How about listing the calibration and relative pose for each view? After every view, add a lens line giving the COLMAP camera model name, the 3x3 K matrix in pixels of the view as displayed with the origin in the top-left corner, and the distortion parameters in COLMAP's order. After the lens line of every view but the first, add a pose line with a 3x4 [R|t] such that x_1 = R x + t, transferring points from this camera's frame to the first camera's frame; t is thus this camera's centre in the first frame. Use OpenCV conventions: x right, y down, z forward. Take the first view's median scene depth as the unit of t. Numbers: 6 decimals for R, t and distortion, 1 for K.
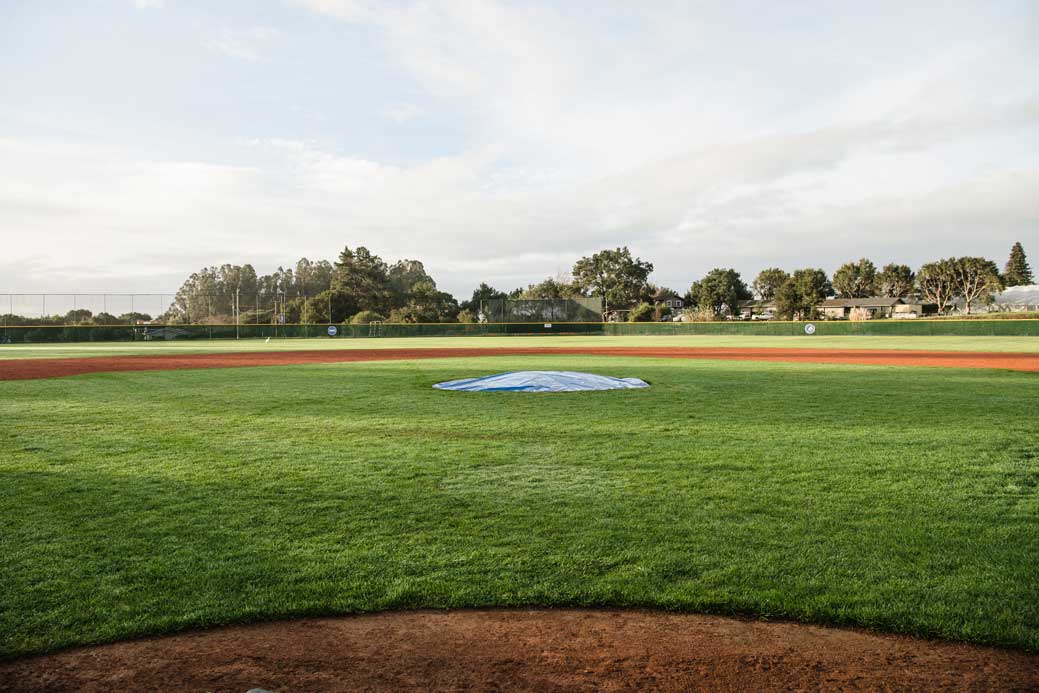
lens RADIAL K [[720.4, 0, 518.1], [0, 720.4, 323.9], [0, 0, 1]] dist [-0.073930, 0.019274]
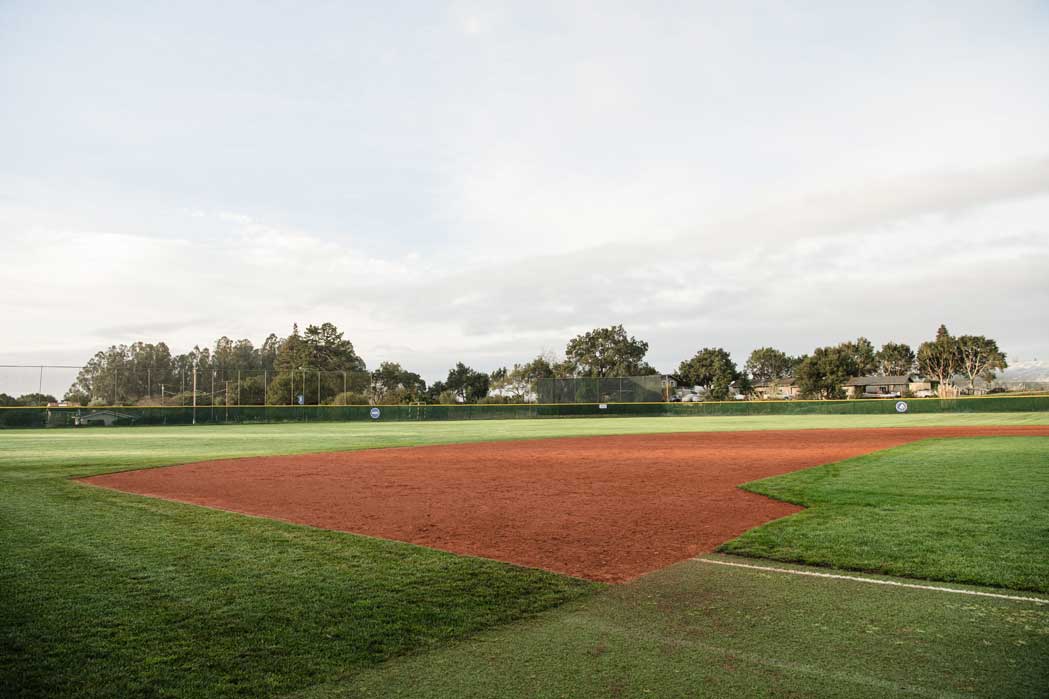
lens RADIAL K [[727.3, 0, 523.1], [0, 727.3, 326.7], [0, 0, 1]] dist [-0.073930, 0.019274]
pose [[0.990872, 0.010334, 0.134410, -0.104925], [0.004611, 0.993876, -0.110402, 0.001734], [-0.134728, 0.110014, 0.984756, 0.058969]]
